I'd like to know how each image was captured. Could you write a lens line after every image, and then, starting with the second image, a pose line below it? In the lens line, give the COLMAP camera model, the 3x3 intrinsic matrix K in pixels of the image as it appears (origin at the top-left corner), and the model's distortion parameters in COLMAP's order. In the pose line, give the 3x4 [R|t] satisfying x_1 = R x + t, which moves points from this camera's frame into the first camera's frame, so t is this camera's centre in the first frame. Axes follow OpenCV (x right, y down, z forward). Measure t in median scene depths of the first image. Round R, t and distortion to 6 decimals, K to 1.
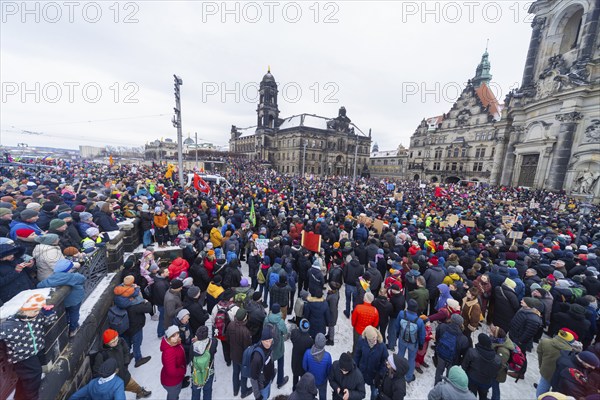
lens RADIAL K [[227.8, 0, 300.0], [0, 227.8, 200.0], [0, 0, 1]] dist [0.000708, -0.000079]
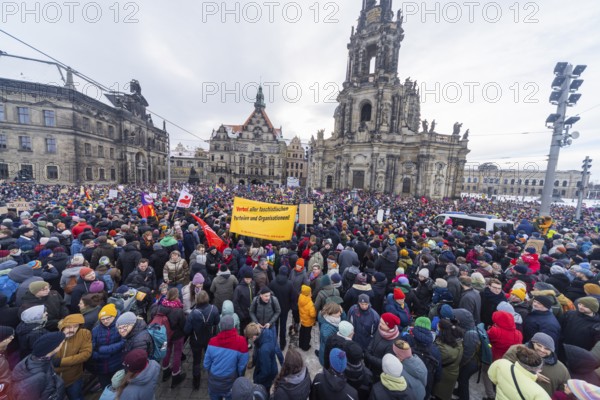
lens RADIAL K [[227.8, 0, 300.0], [0, 227.8, 200.0], [0, 0, 1]] dist [0.000708, -0.000079]
pose [[0.240738, -0.122037, 0.962887, -0.412729], [0.099714, 0.989924, 0.100533, -0.081285], [-0.965454, 0.071811, 0.250481, 0.410789]]
